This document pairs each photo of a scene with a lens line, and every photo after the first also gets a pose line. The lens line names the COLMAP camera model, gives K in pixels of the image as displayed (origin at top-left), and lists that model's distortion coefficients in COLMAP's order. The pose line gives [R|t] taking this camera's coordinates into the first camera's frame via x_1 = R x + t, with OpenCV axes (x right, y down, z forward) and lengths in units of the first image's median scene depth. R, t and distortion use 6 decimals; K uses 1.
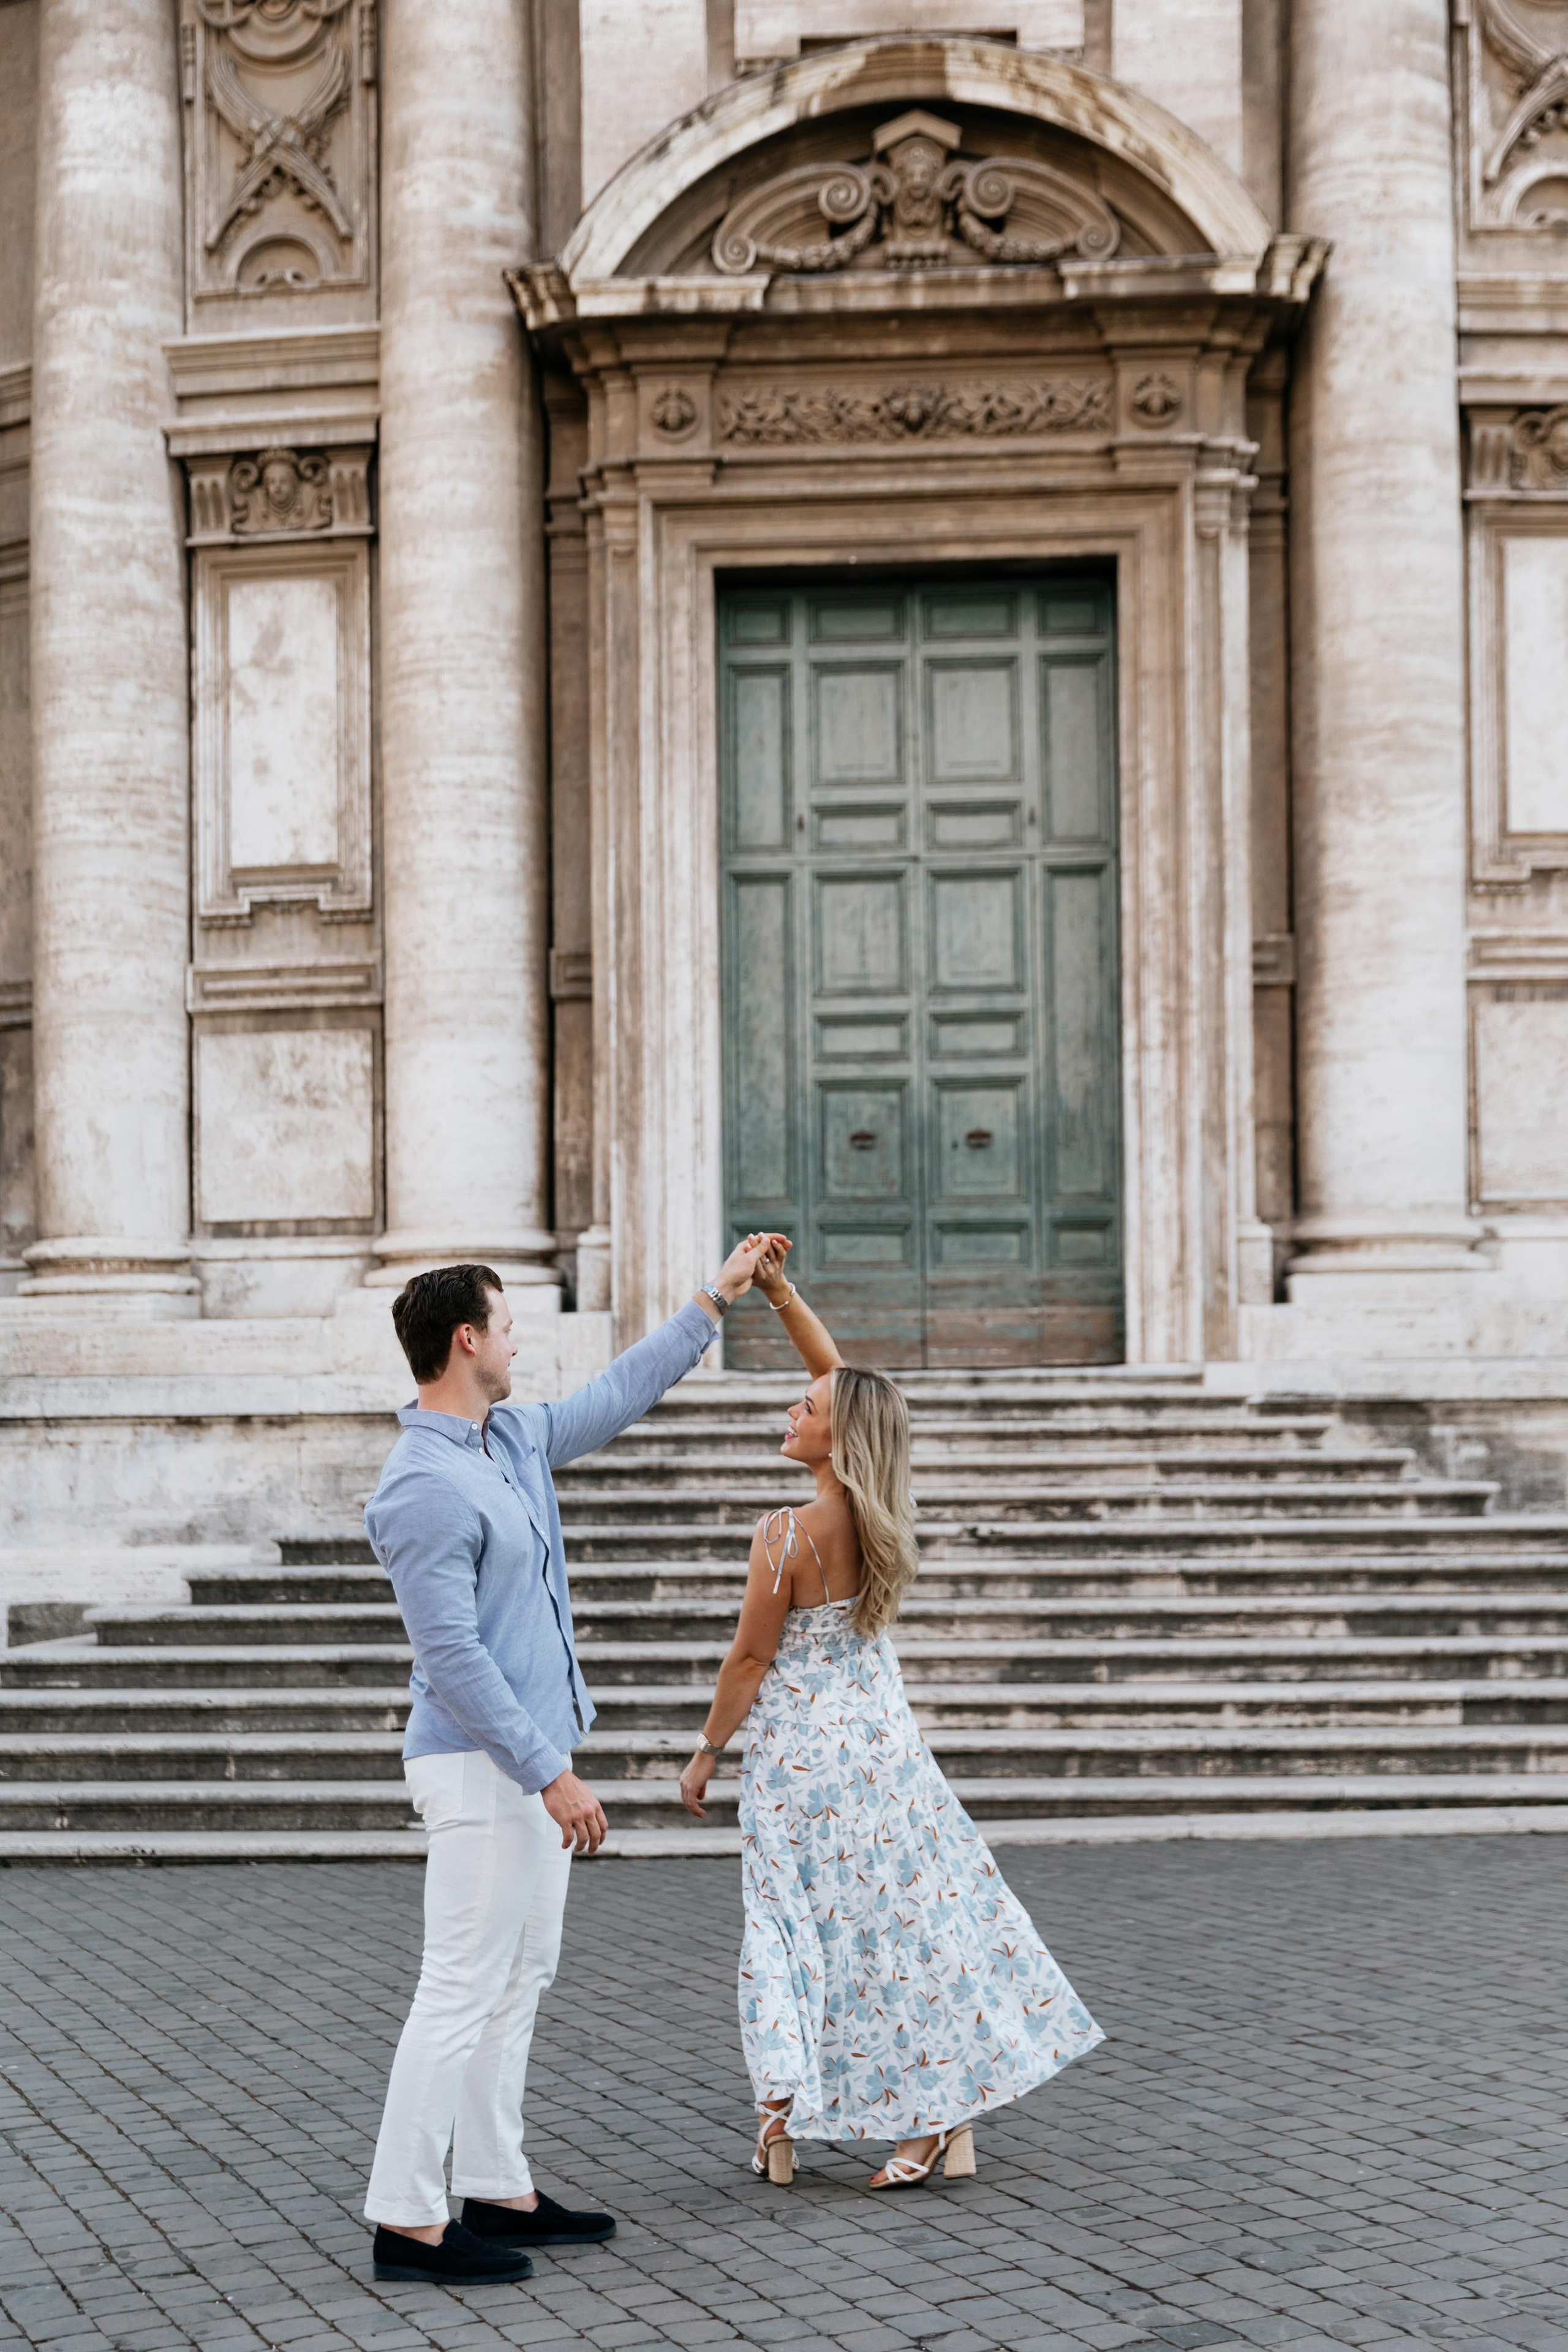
lens RADIAL K [[3172.1, 0, 815.6], [0, 3172.1, 1432.5], [0, 0, 1]] dist [0.037853, -0.021659]
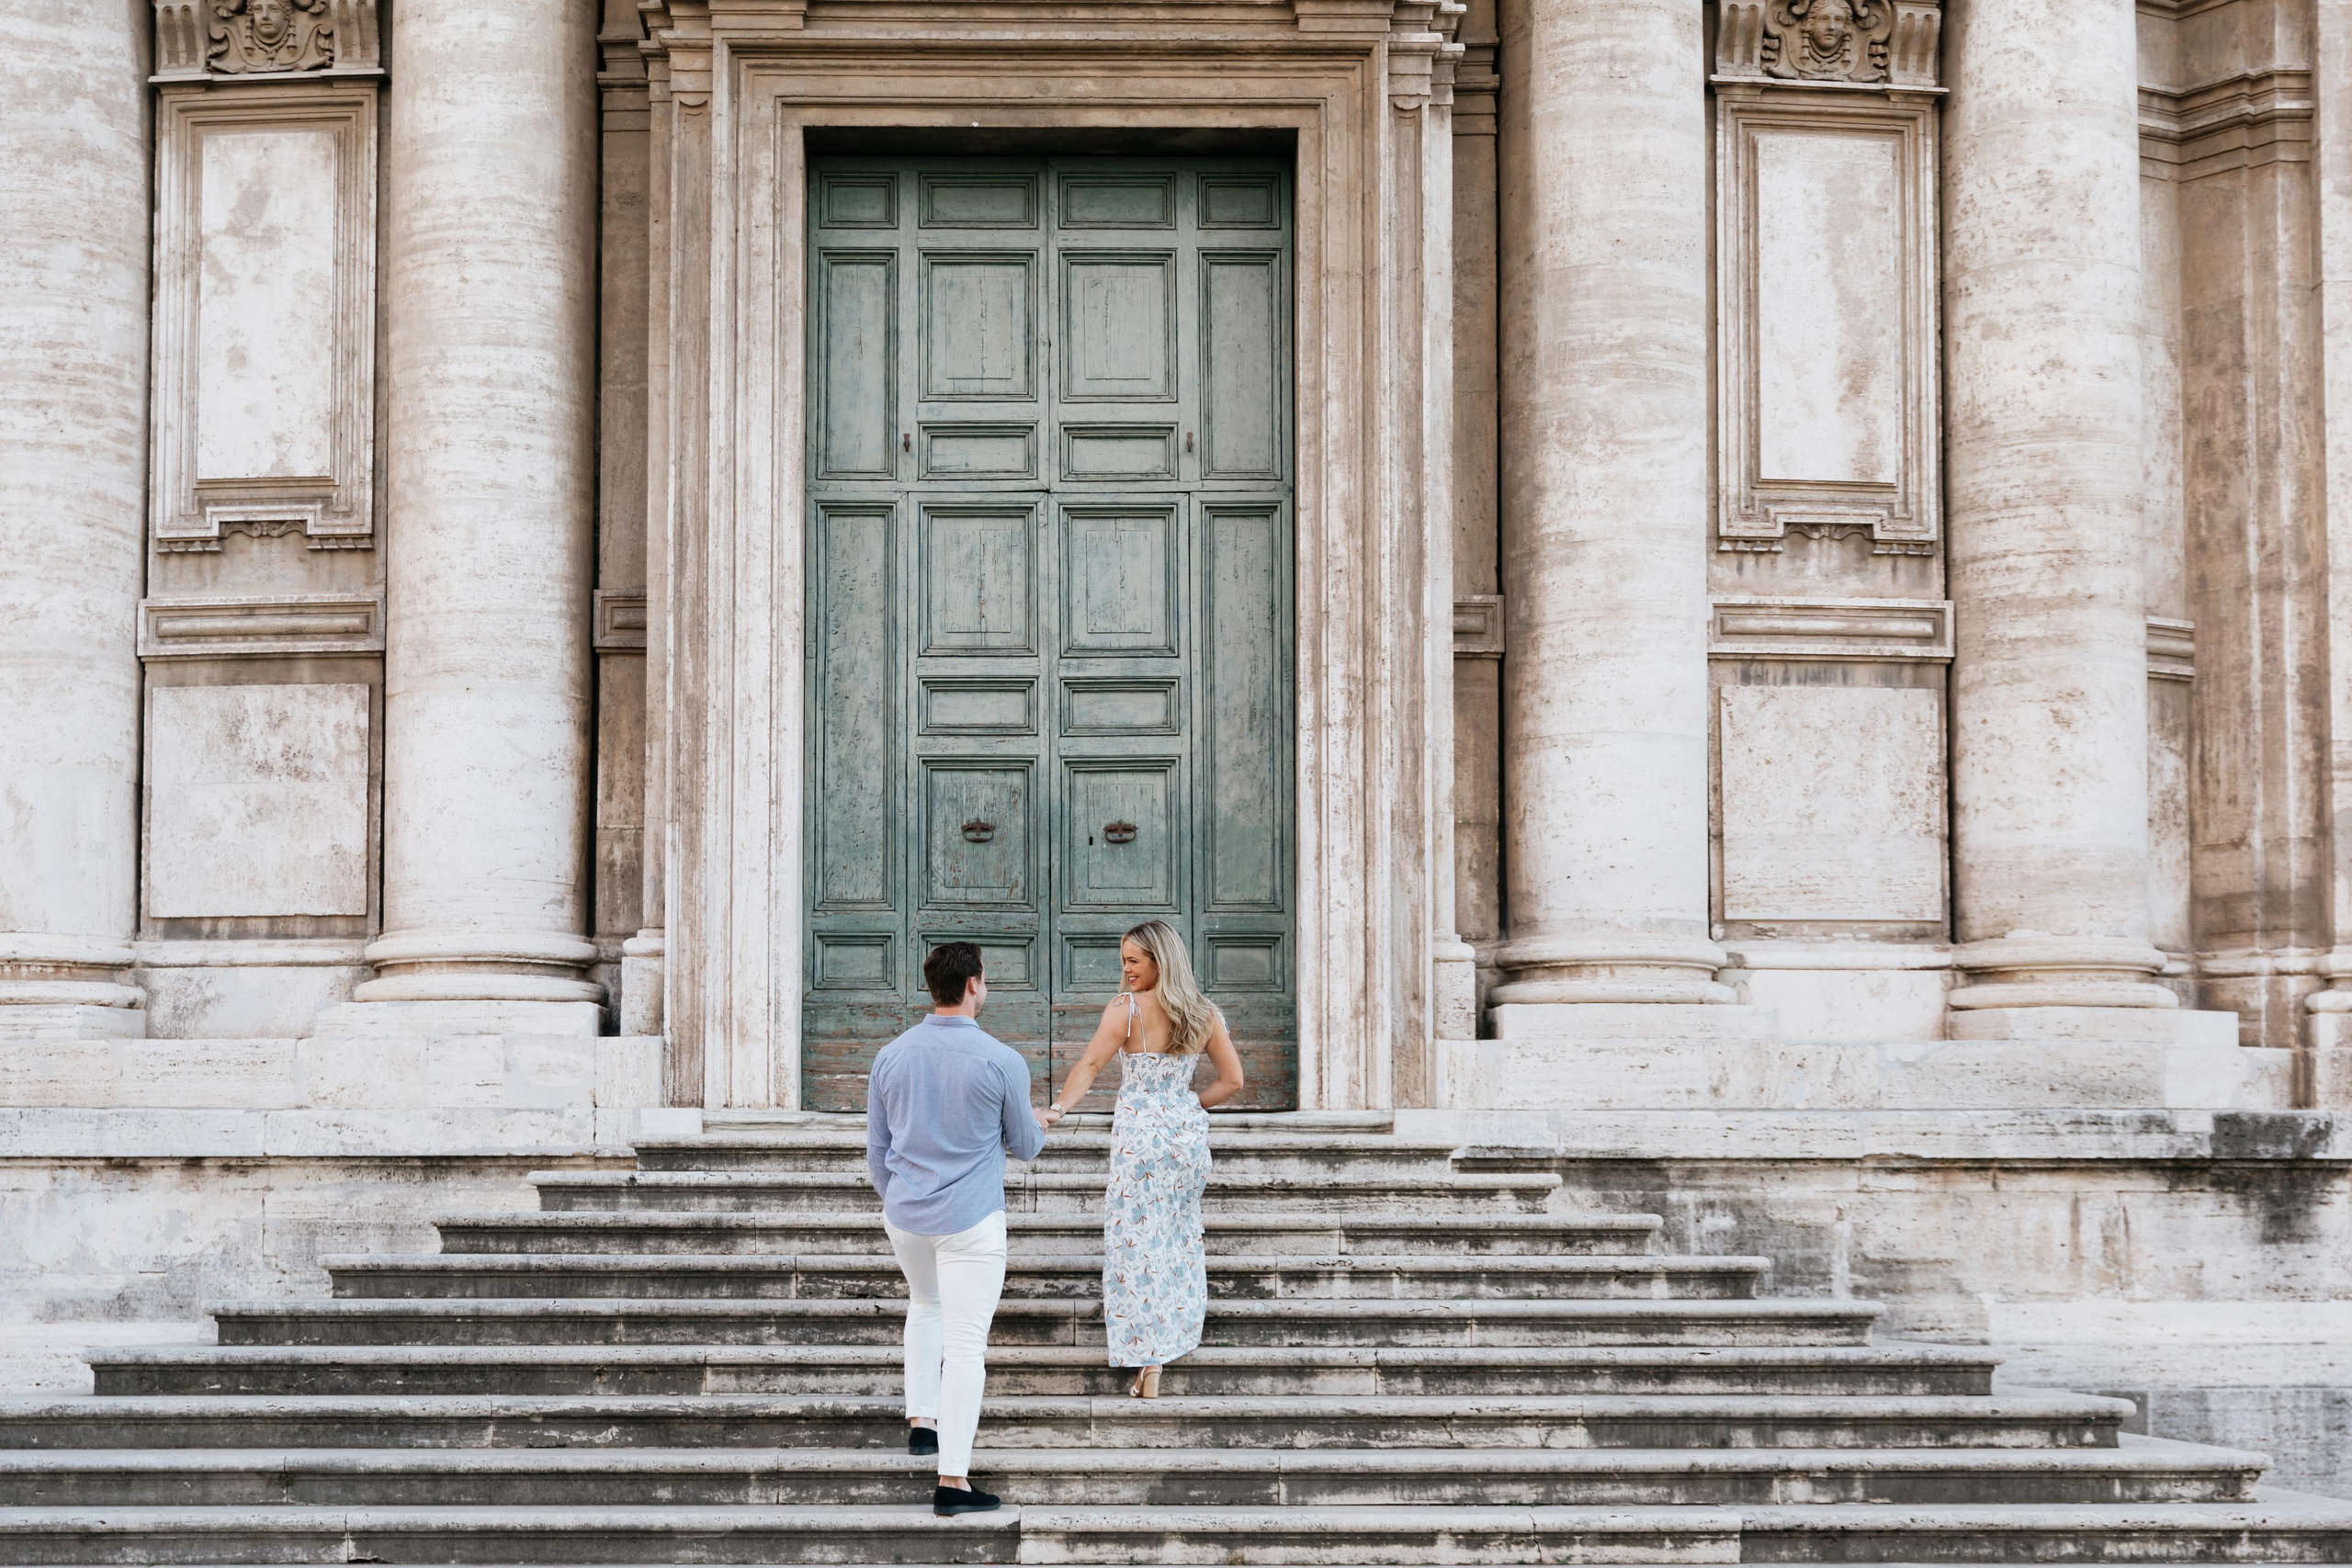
lens RADIAL K [[3323.6, 0, 1154.5], [0, 3323.6, 1099.0], [0, 0, 1]] dist [0.030782, -0.014810]
pose [[0.997299, 0.015005, 0.071906, -0.000253], [-0.012143, 0.999123, -0.040072, 0.010276], [-0.072444, 0.039090, 0.996606, 0.151639]]
